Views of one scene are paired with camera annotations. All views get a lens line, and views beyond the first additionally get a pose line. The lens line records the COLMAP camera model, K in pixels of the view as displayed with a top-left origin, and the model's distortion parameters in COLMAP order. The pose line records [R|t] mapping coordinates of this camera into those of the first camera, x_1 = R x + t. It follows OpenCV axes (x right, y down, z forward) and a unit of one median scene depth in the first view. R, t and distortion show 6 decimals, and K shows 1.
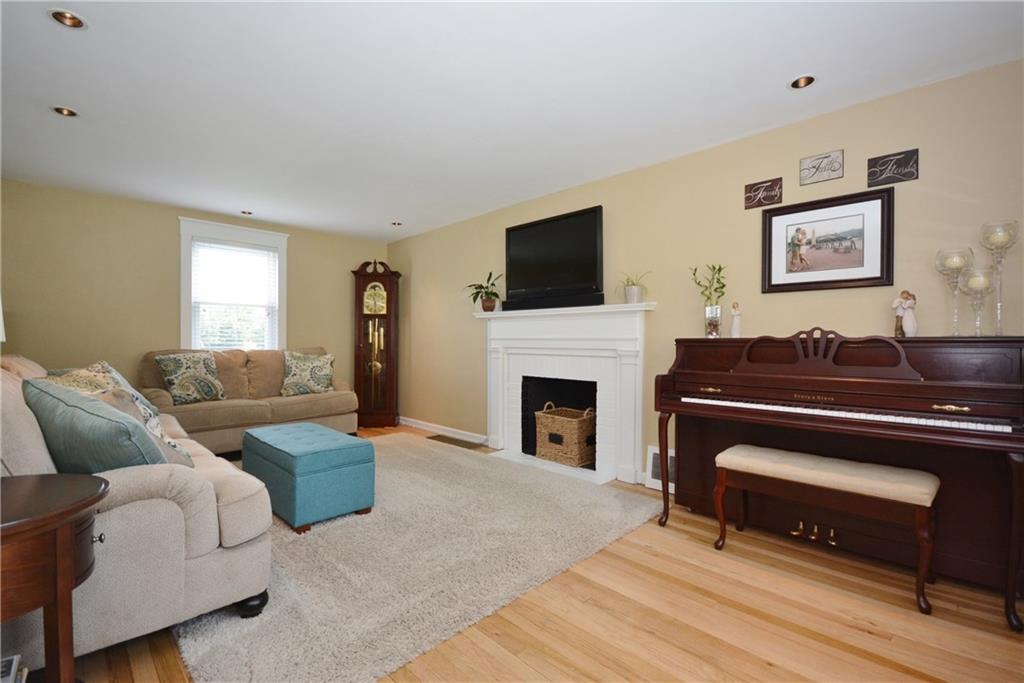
lens RADIAL K [[455.5, 0, 513.3], [0, 455.5, 342.2], [0, 0, 1]] dist [0.010222, -0.011427]
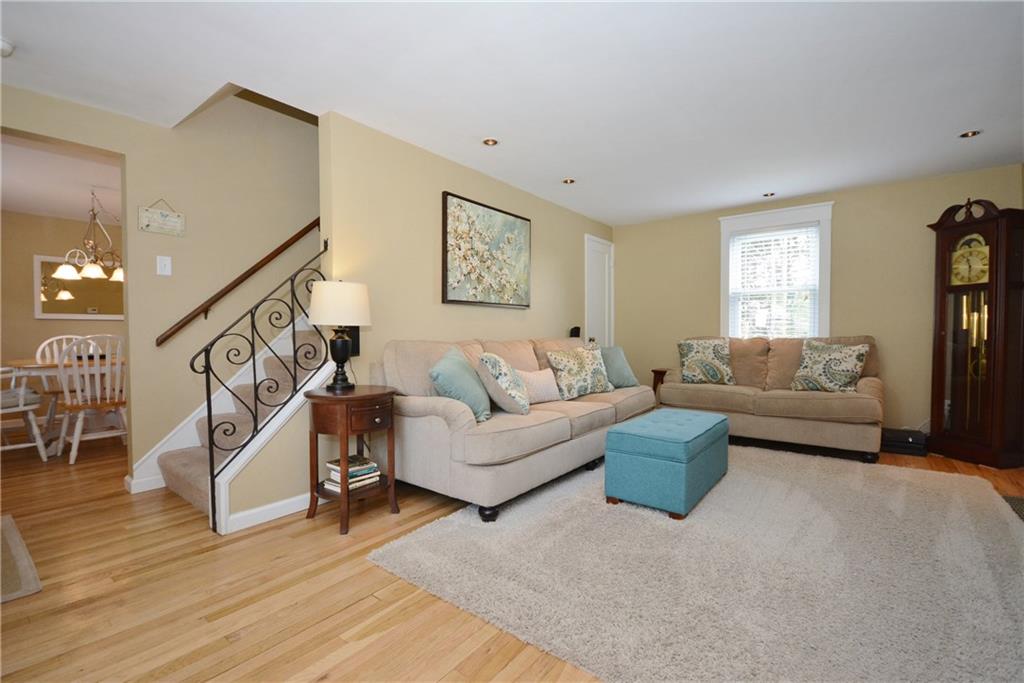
lens RADIAL K [[455.5, 0, 513.0], [0, 455.5, 344.3], [0, 0, 1]] dist [0.010222, -0.011427]
pose [[0.112017, 0.022528, -0.993451, 0.312136], [0.000146, 0.999743, 0.022688, 0.008968], [0.993706, -0.002687, 0.111985, 0.353036]]
